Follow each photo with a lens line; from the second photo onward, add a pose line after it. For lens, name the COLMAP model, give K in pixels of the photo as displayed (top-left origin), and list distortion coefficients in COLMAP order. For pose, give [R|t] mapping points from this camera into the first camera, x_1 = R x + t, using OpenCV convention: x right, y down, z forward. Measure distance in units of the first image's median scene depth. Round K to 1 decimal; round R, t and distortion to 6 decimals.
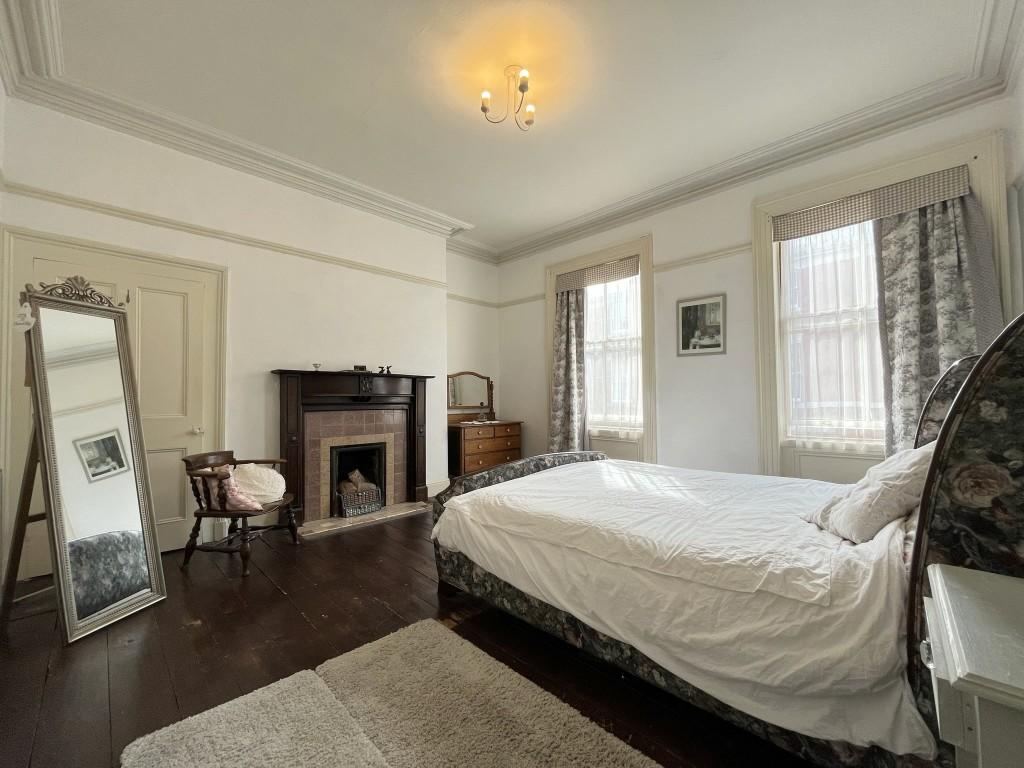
lens RADIAL K [[413.3, 0, 509.5], [0, 413.3, 385.1], [0, 0, 1]] dist [-0.000802, -0.000105]
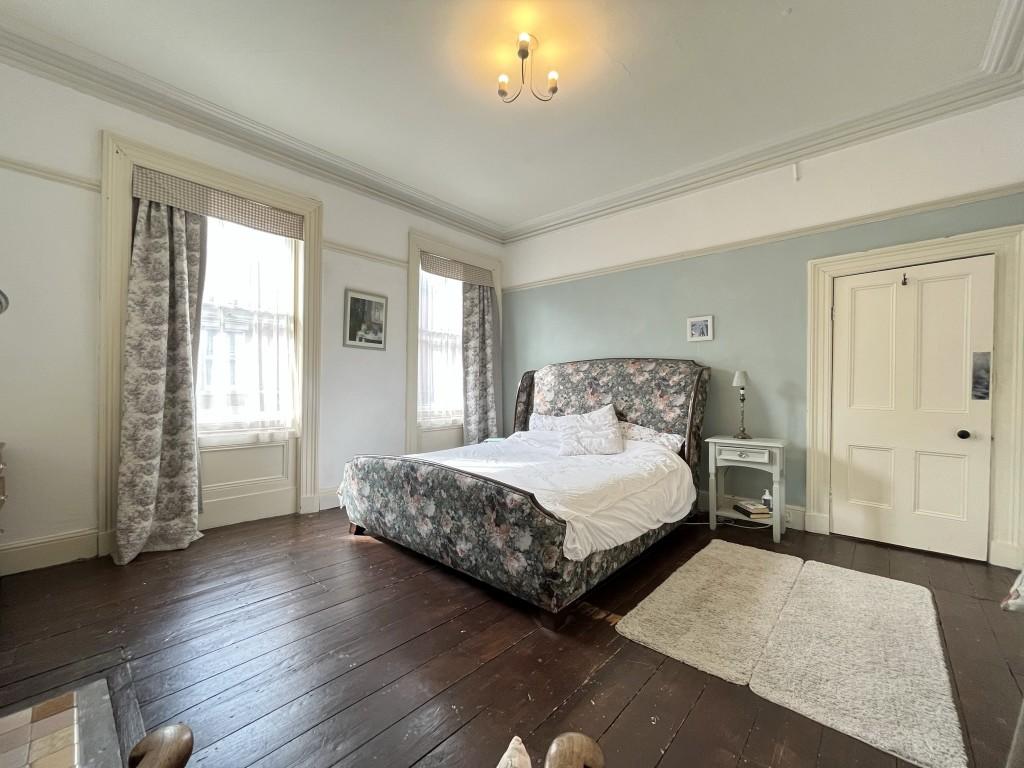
lens RADIAL K [[413.3, 0, 509.5], [0, 413.3, 385.1], [0, 0, 1]] dist [-0.000802, -0.000105]
pose [[-0.045362, 0.008639, 0.998933, -0.610568], [-0.040681, 0.999117, -0.010488, 0.015879], [-0.998142, -0.041114, -0.044970, 0.704810]]
